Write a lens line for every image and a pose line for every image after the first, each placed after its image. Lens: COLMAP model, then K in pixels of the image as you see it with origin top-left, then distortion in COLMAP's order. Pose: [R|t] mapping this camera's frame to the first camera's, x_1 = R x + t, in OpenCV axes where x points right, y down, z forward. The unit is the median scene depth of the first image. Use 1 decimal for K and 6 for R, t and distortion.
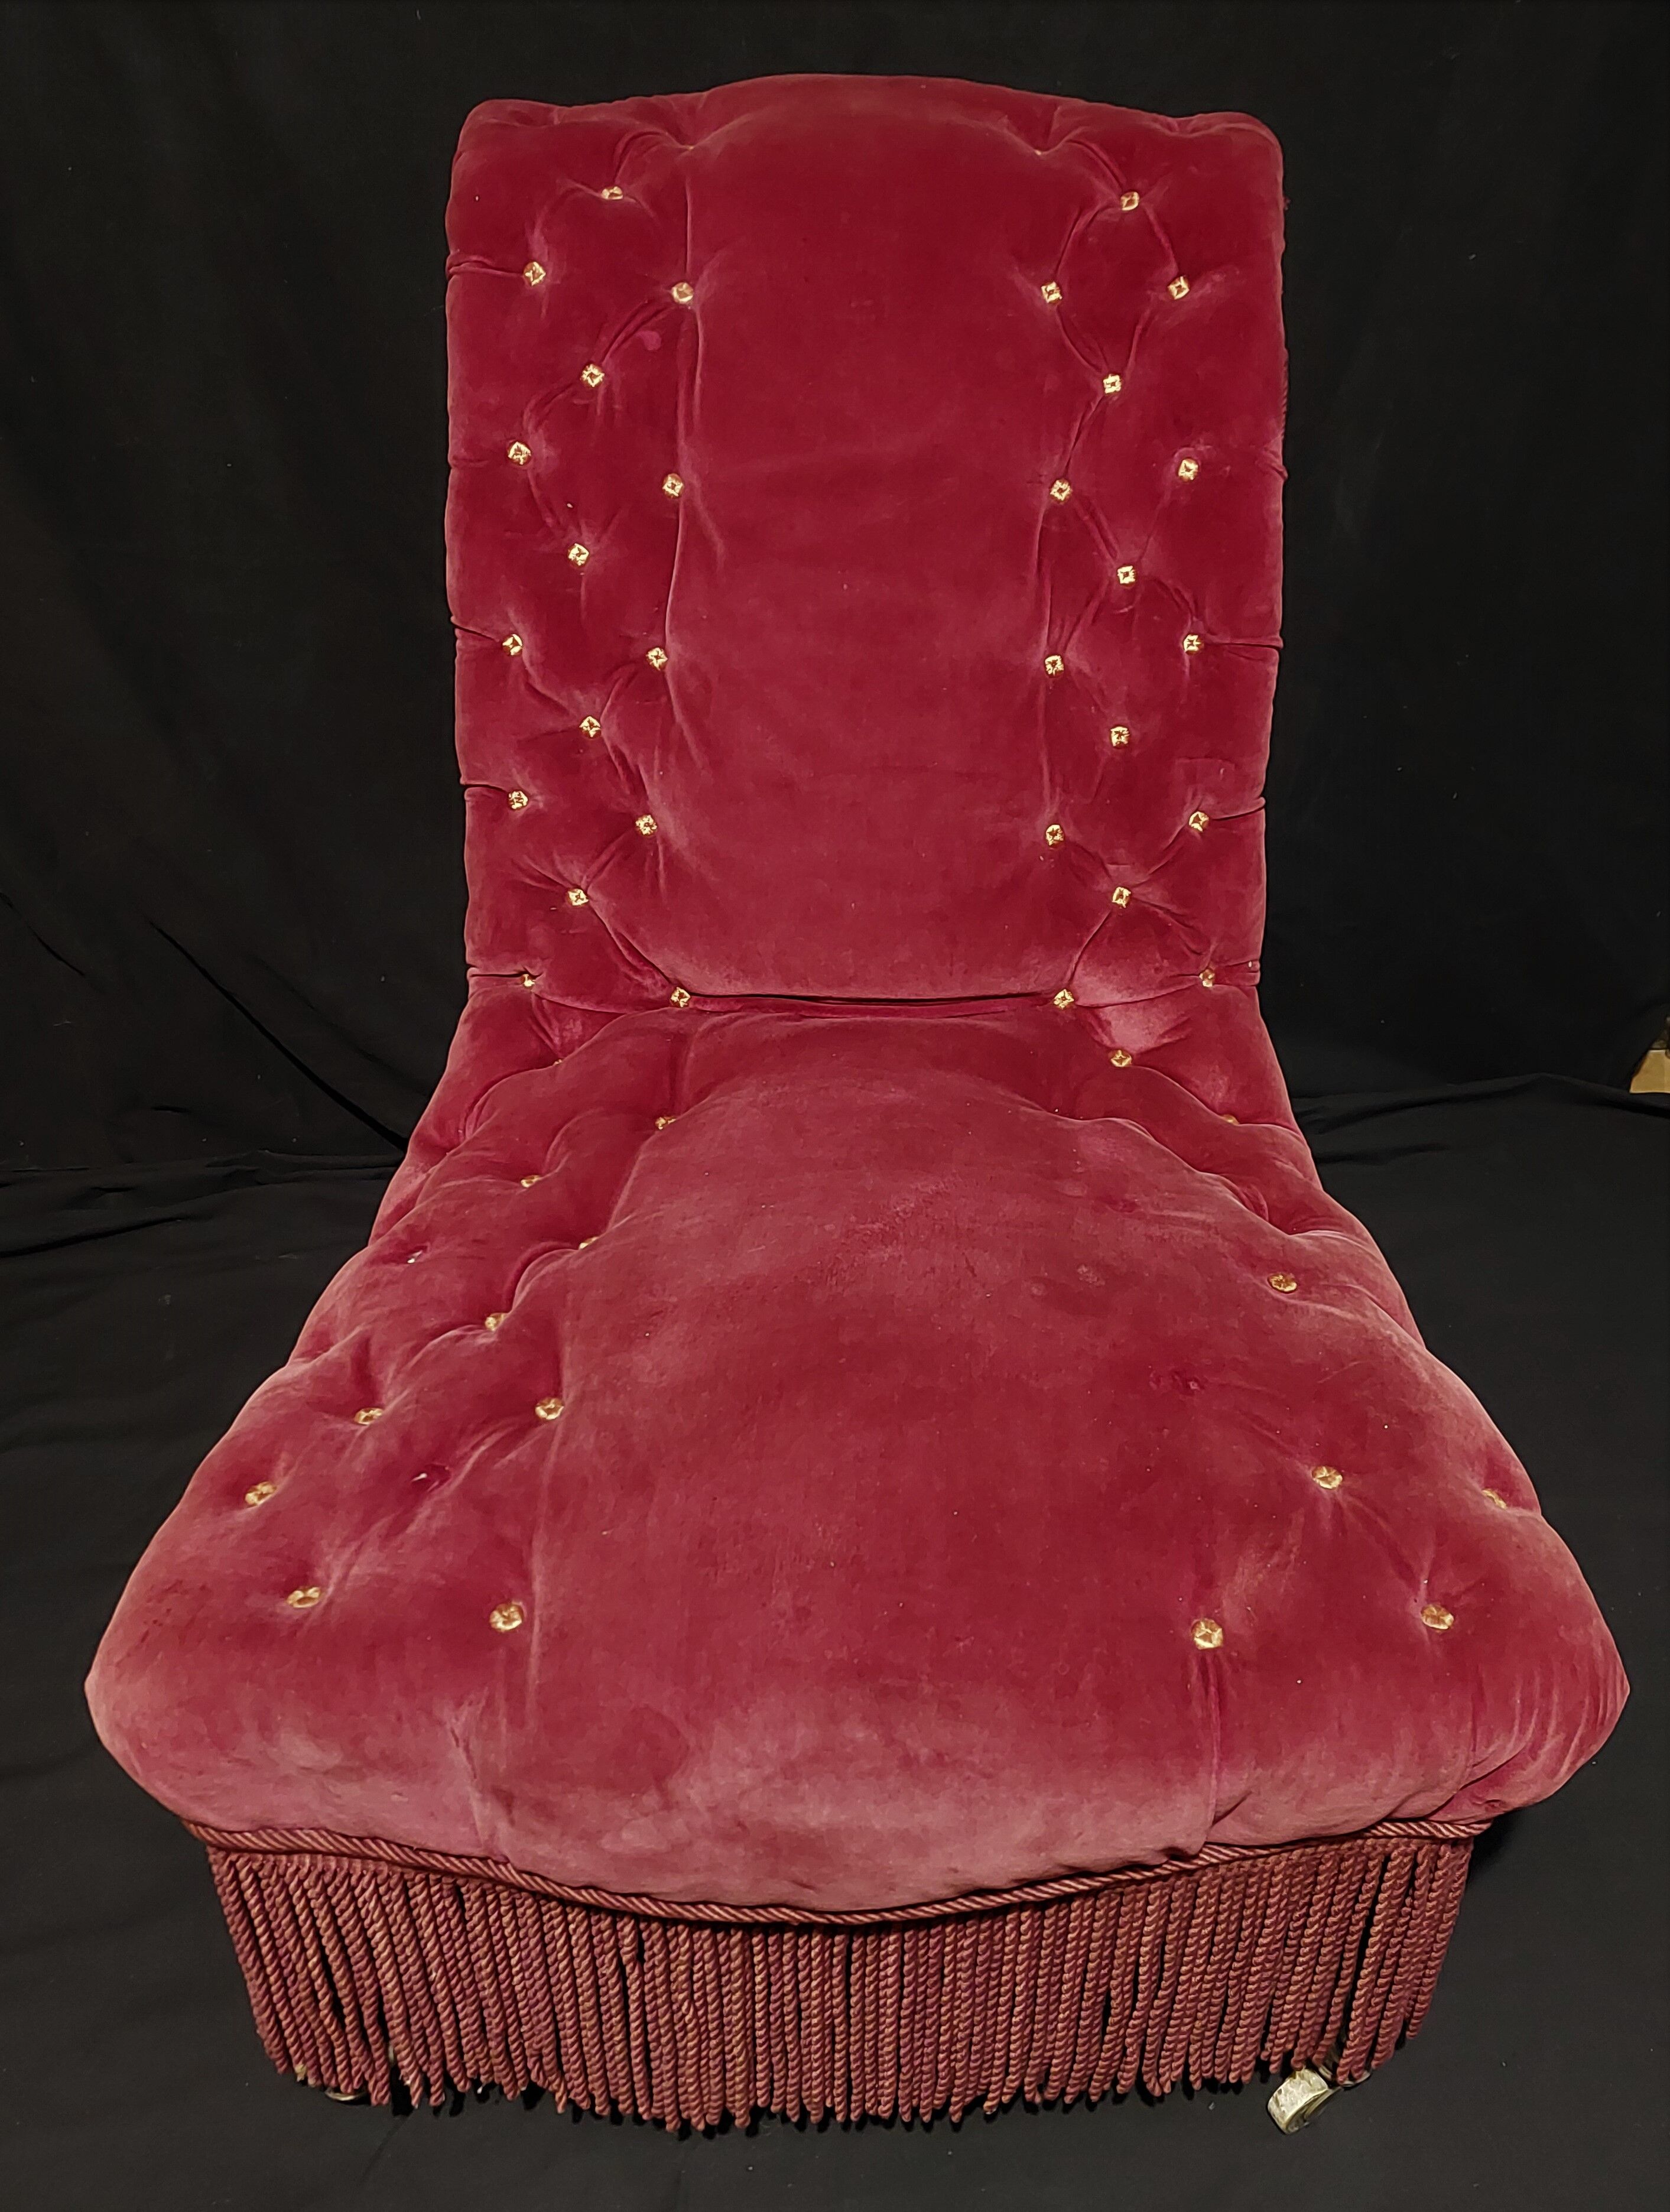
lens RADIAL K [[1619.2, 0, 946.5], [0, 1619.2, 1107.1], [0, 0, 1]] dist [0.096228, -0.107068]
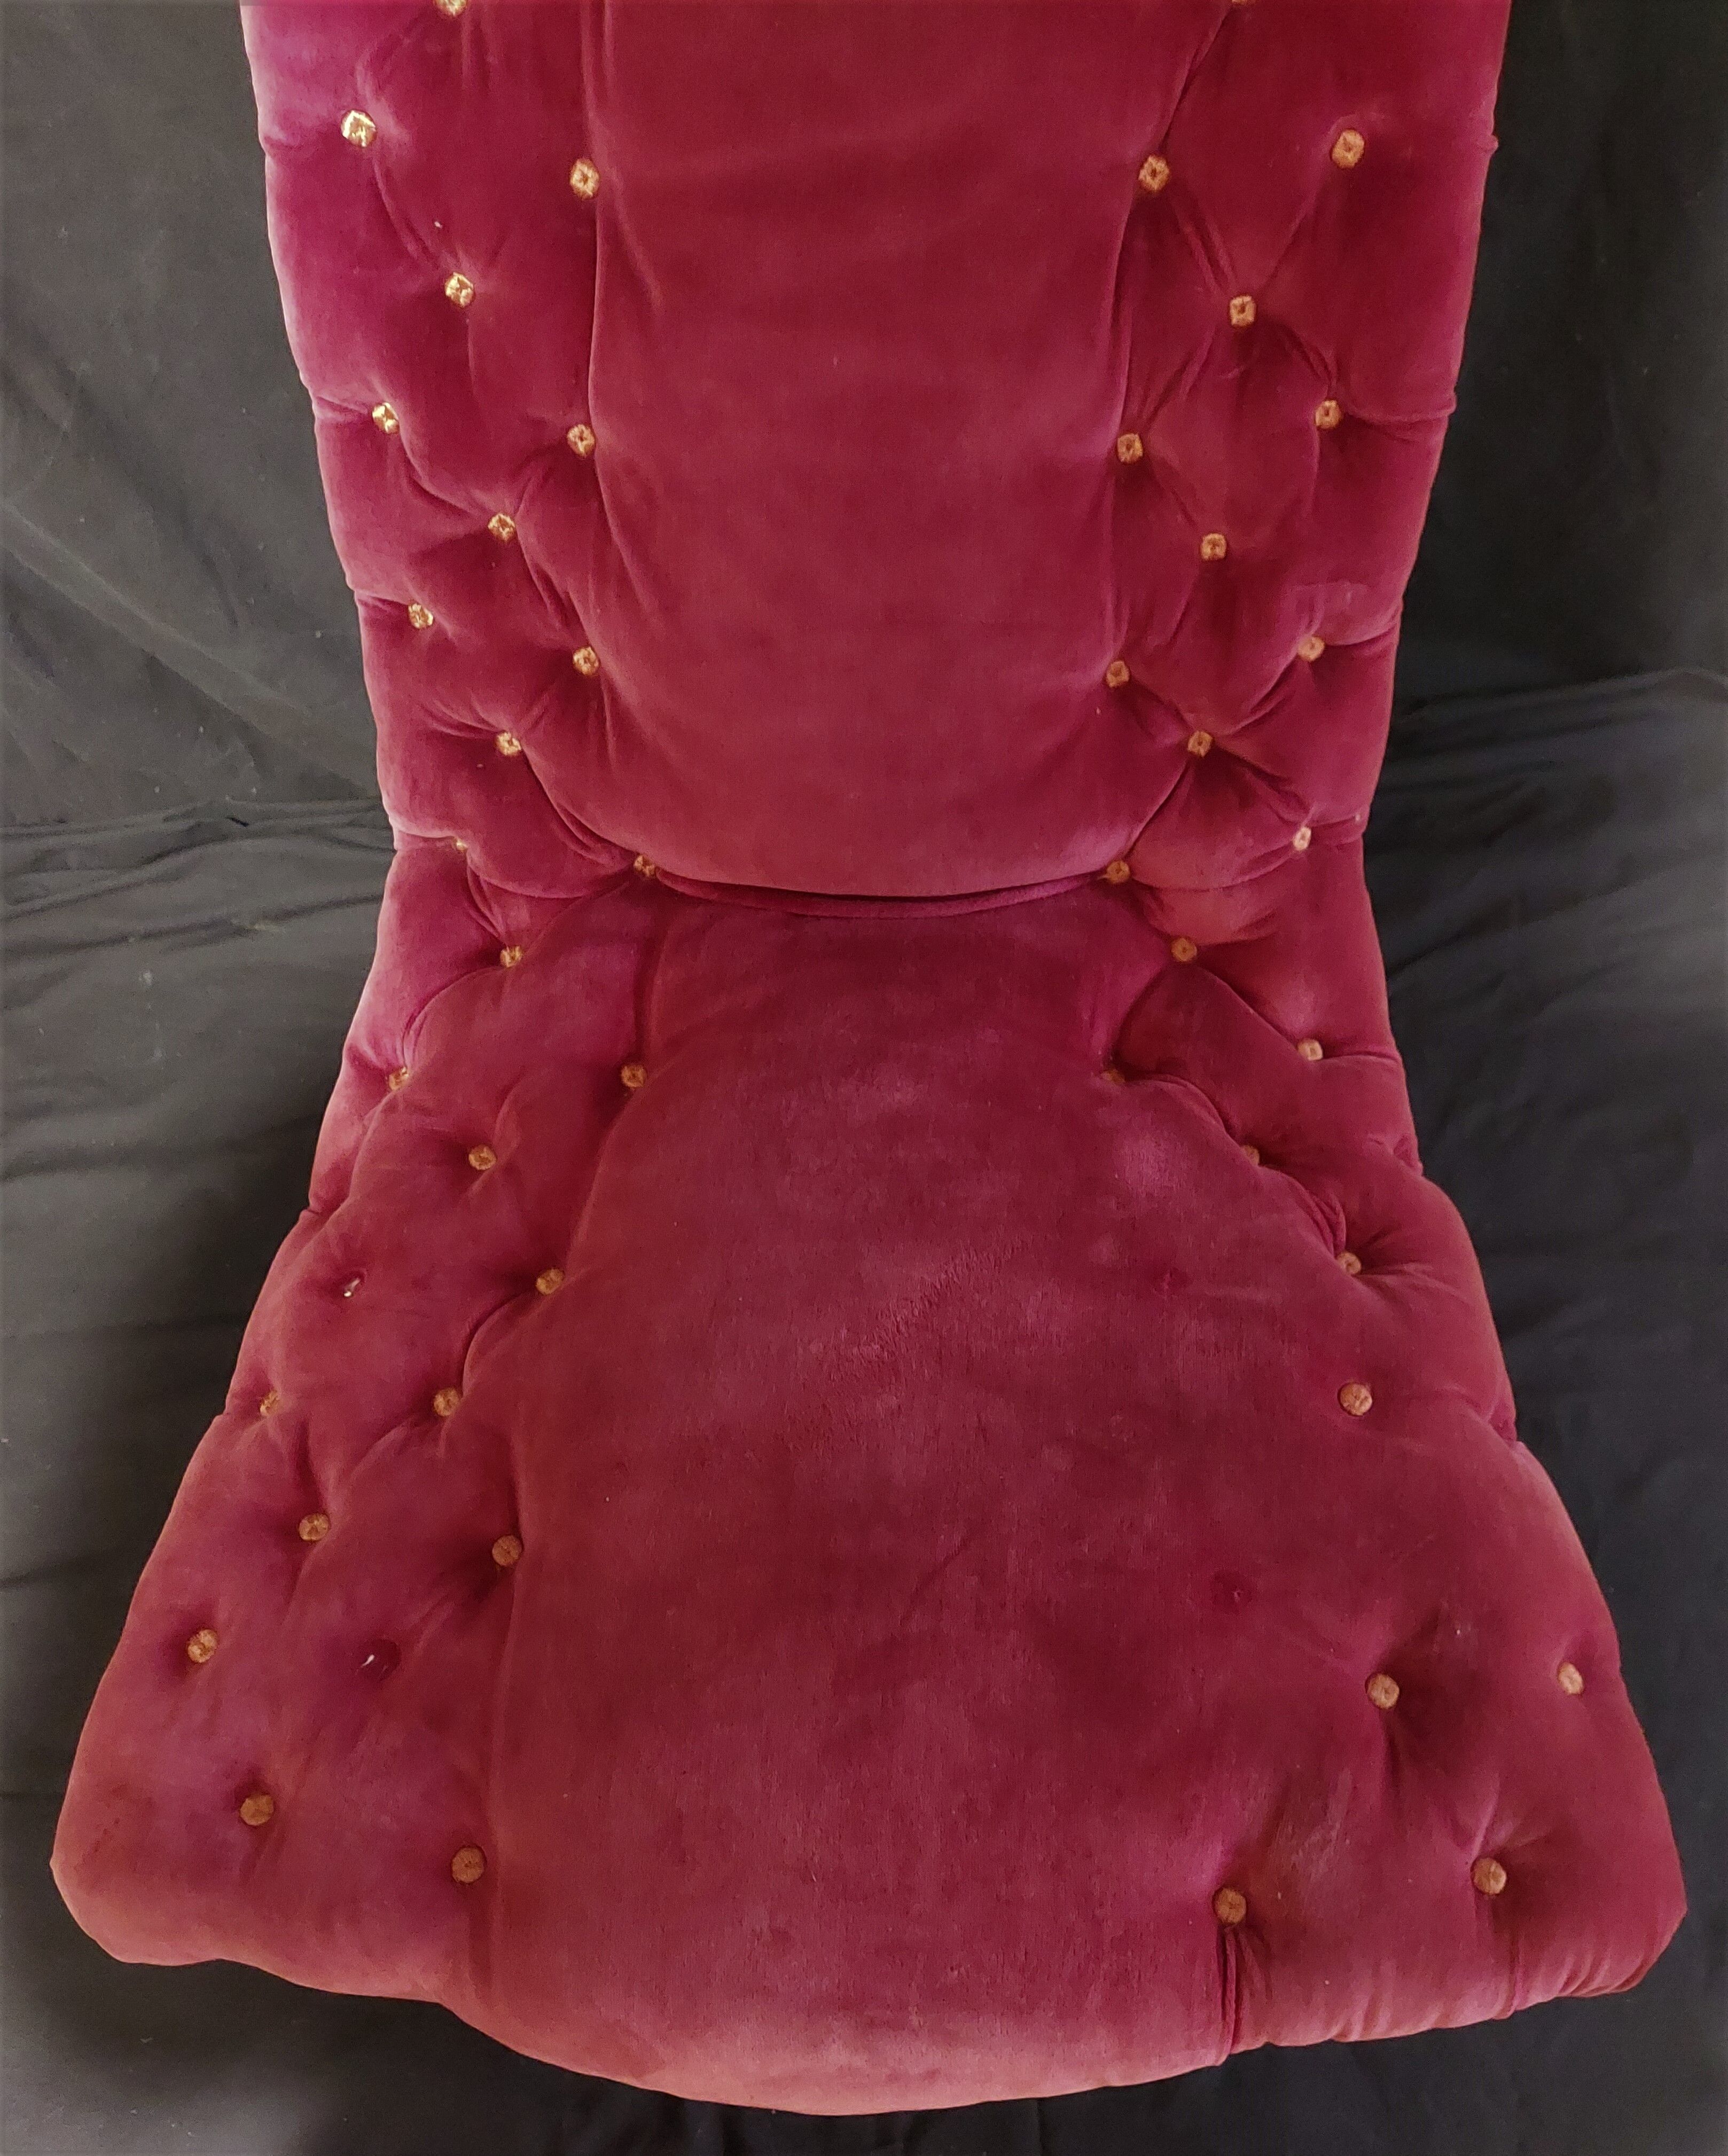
lens RADIAL K [[1614.2, 0, 903.1], [0, 1614.2, 1127.3], [0, 0, 1]] dist [0.072301, -0.078095]
pose [[0.998521, 0.023160, -0.049191, 0.008921], [-0.001187, 0.913807, 0.406147, -0.294291], [0.054357, -0.405488, 0.912483, 0.221793]]
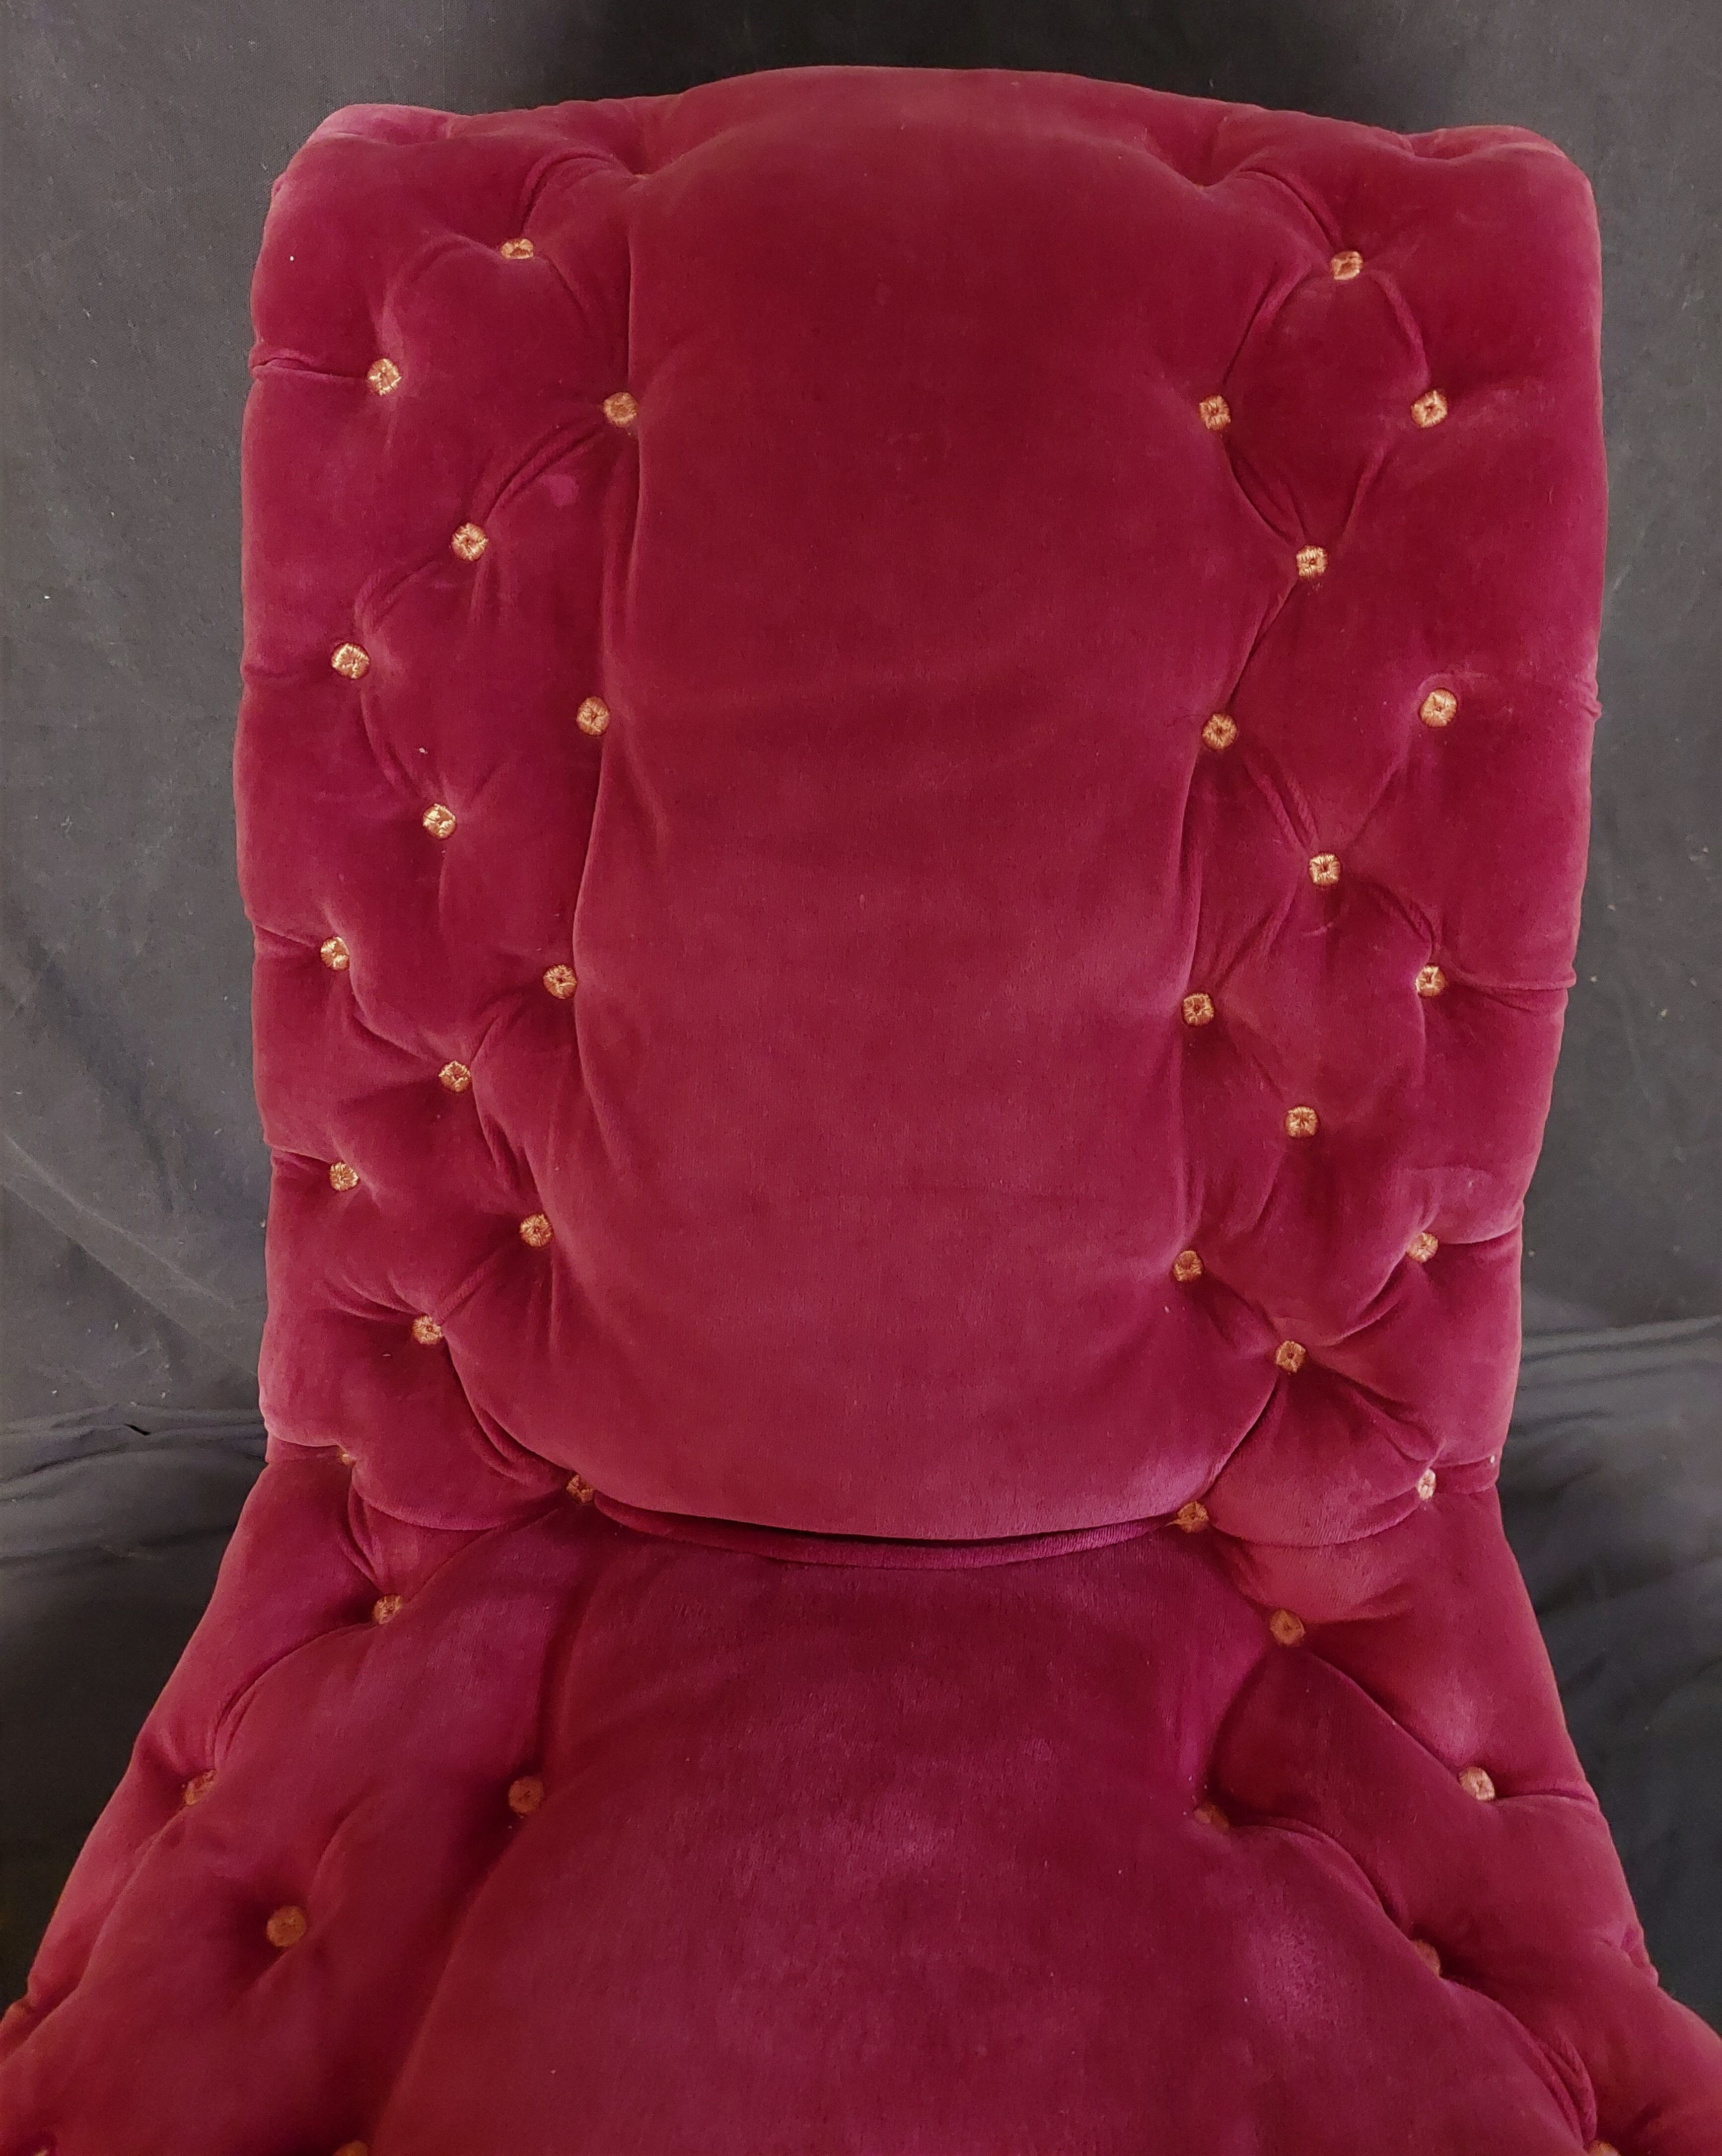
lens RADIAL K [[1579.1, 0, 885.5], [0, 1579.1, 1069.8], [0, 0, 1]] dist [0.068880, -0.070875]
pose [[0.998090, 0.033385, -0.051973, -0.020286], [-0.034015, 0.999358, -0.011276, -0.241277], [0.051563, 0.013023, 0.998585, 0.406082]]
